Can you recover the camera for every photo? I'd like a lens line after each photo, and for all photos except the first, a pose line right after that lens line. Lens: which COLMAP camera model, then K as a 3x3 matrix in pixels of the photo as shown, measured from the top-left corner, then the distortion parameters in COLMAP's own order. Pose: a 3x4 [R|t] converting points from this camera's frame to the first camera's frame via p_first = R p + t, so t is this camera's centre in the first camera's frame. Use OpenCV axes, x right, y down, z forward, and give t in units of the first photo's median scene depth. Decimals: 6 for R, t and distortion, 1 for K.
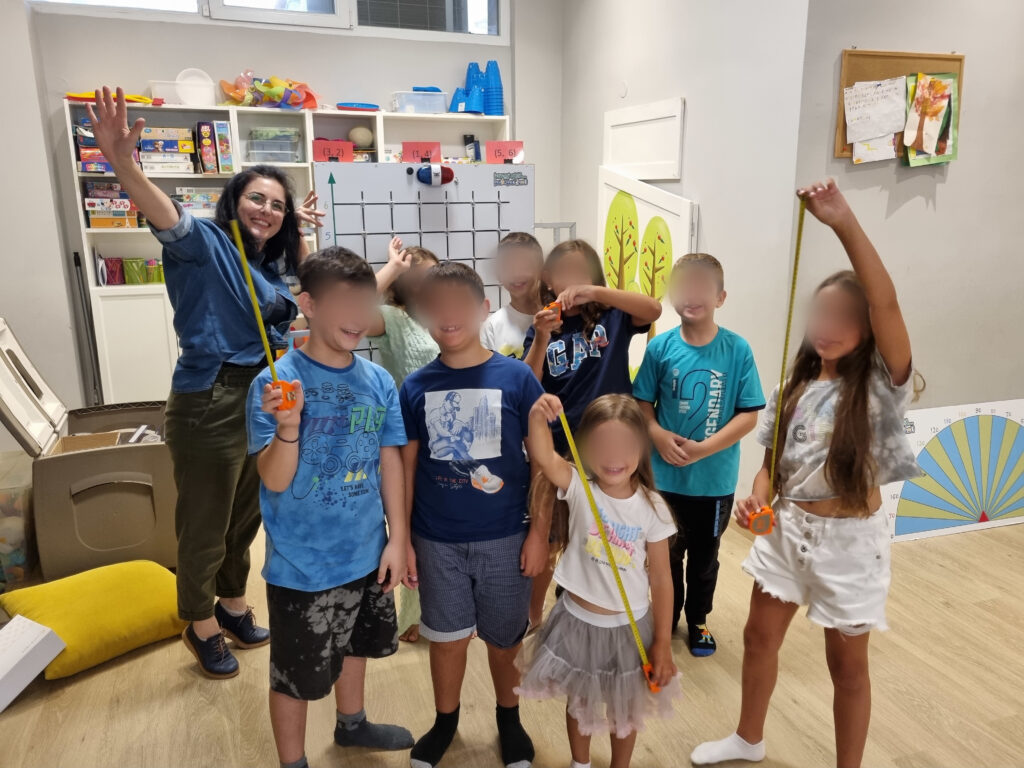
lens RADIAL K [[766.5, 0, 499.5], [0, 766.5, 370.2], [0, 0, 1]] dist [0.049882, -0.028843]
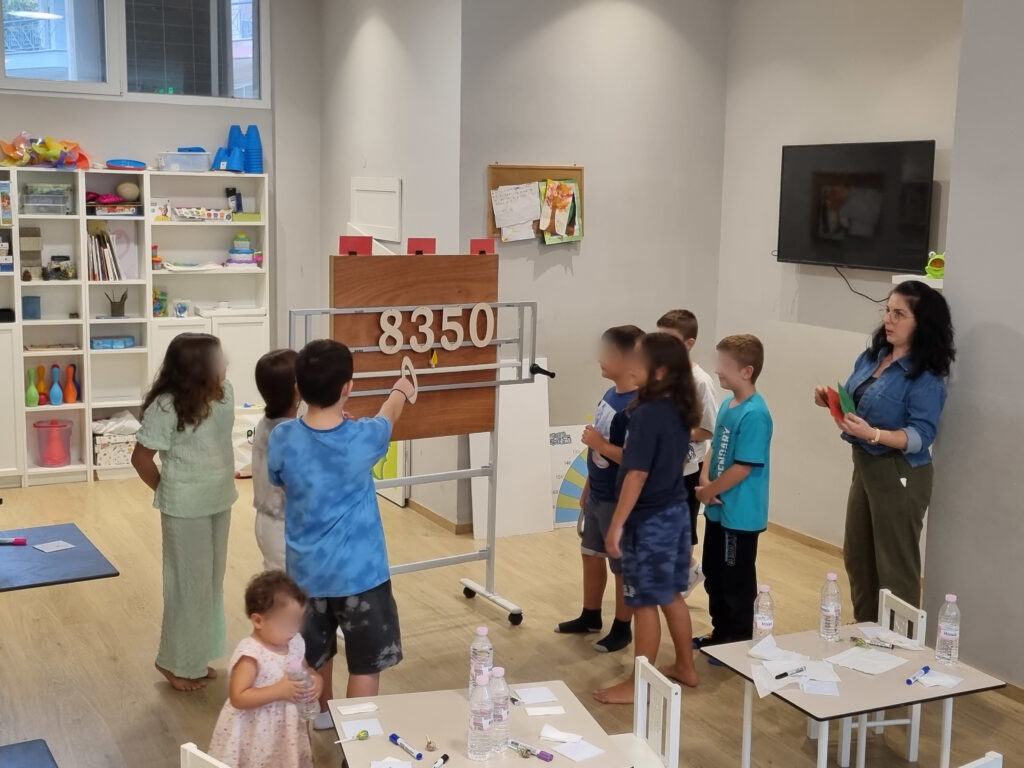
lens RADIAL K [[1290.4, 0, 509.3], [0, 1290.4, 382.2], [0, 0, 1]] dist [0.021361, 0.000000]
pose [[0.990120, 0.005668, 0.140109, 0.110583], [0.005090, 0.997071, -0.076310, 0.122196], [-0.140131, 0.076269, 0.987191, -0.959590]]
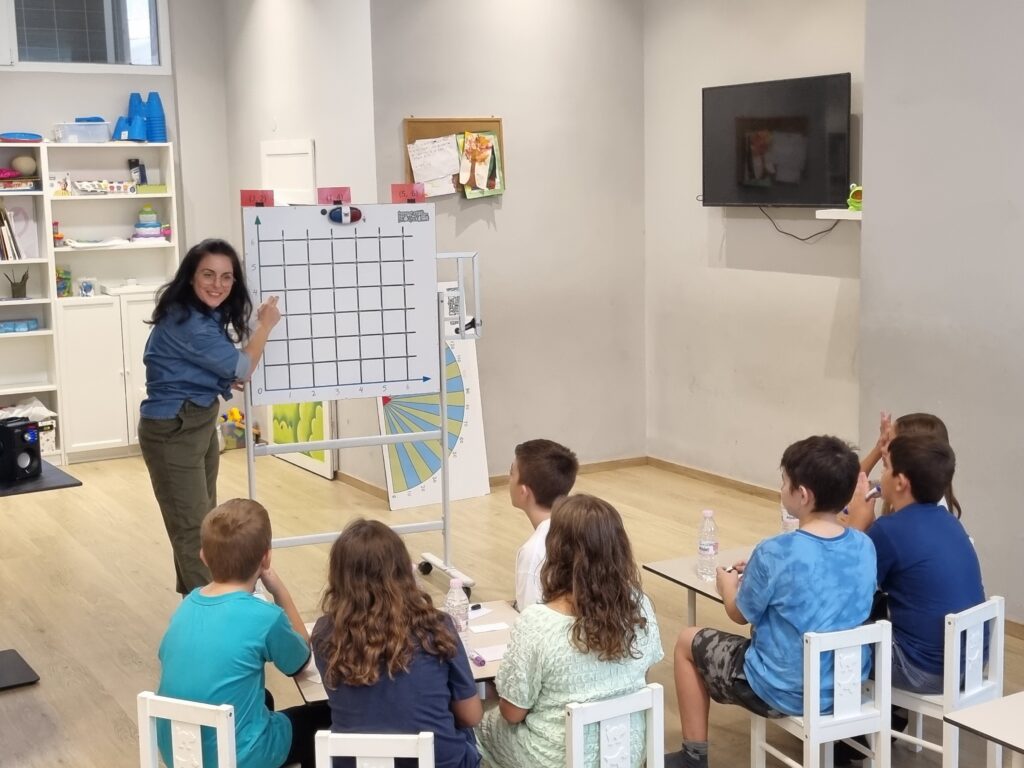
lens RADIAL K [[1389.4, 0, 520.8], [0, 1389.4, 375.2], [0, 0, 1]] dist [0.017238, 0.000000]
pose [[0.979030, -0.041378, 0.199469, 0.098152], [0.058521, 0.995009, -0.080826, 0.187324], [-0.195129, 0.090804, 0.976565, -1.036482]]
